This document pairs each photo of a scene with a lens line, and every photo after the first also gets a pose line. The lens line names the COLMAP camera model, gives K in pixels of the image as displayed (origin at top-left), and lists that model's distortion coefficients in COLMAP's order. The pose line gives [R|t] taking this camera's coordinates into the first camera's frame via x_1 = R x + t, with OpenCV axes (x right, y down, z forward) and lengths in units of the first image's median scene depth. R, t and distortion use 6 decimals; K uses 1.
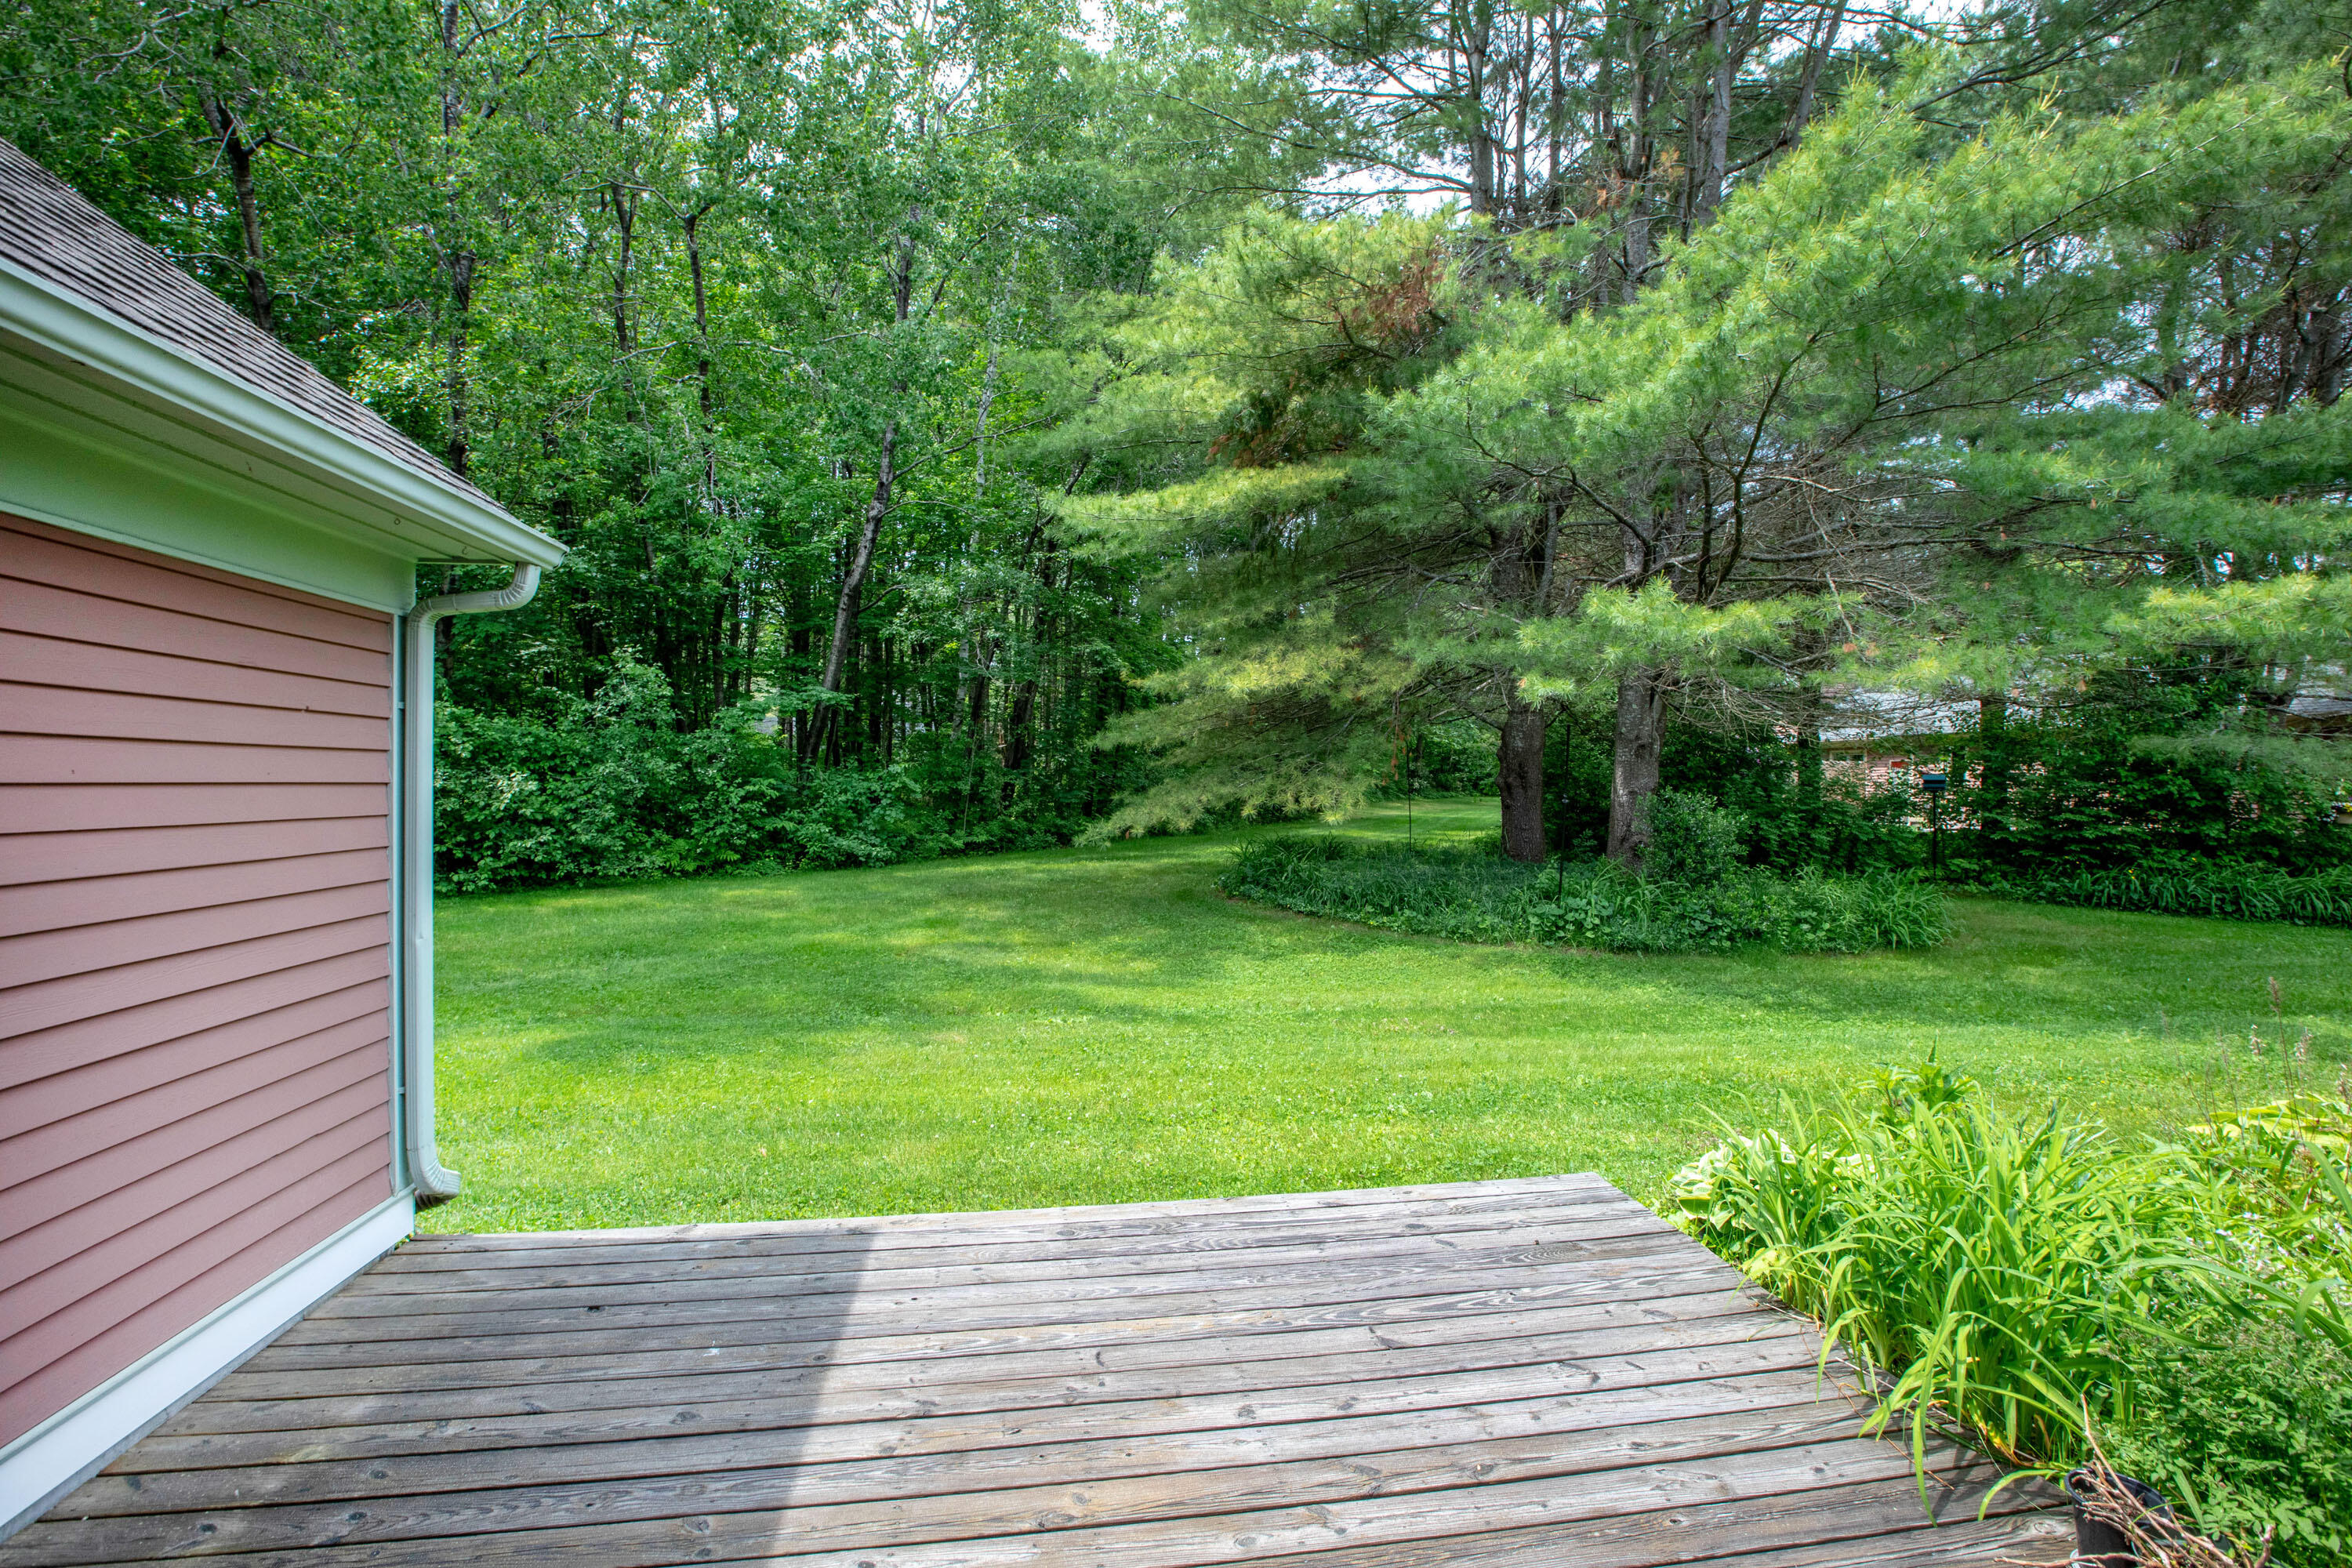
lens RADIAL K [[1120.0, 0, 1187.5], [0, 1120.0, 779.7], [0, 0, 1]] dist [-0.015618, 0.002915]
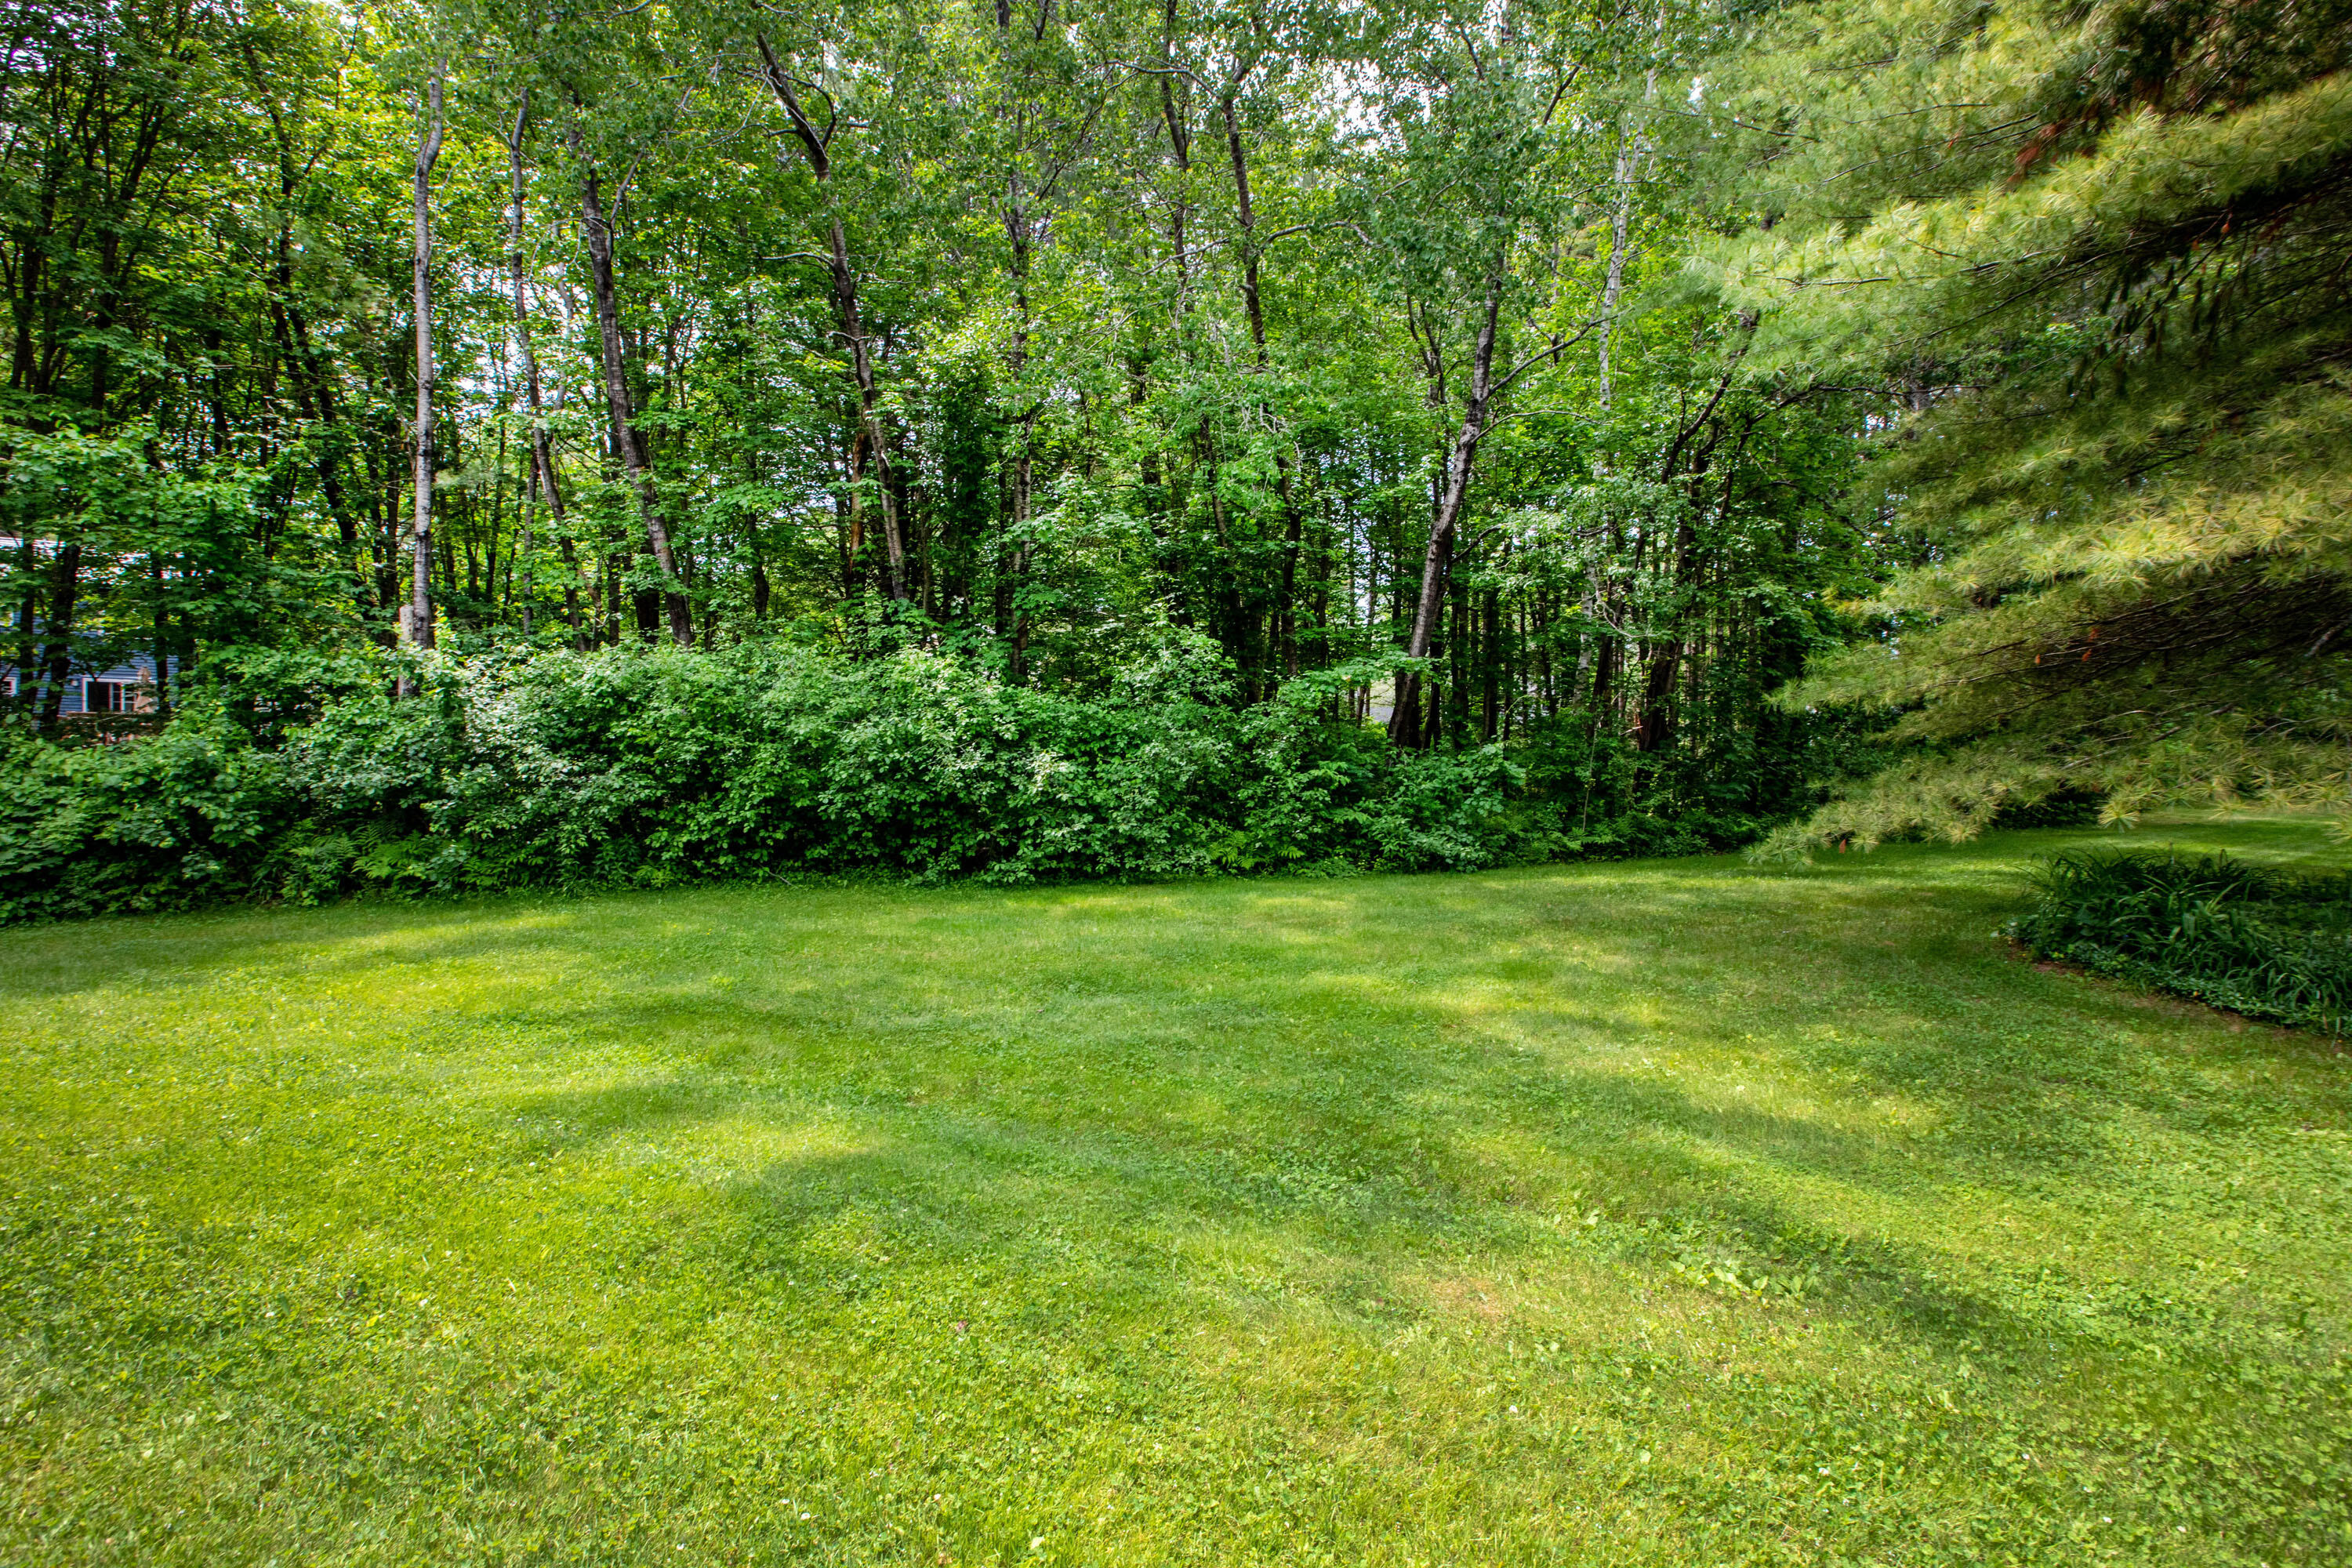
lens RADIAL K [[1120.0, 0, 1183.7], [0, 1120.0, 770.9], [0, 0, 1]] dist [-0.015618, 0.002915]
pose [[0.850966, 0.000457, -0.525220, -0.031830], [-0.000629, 1.000000, -0.000148, 0.006593], [0.525220, 0.000456, 0.850966, 0.237503]]
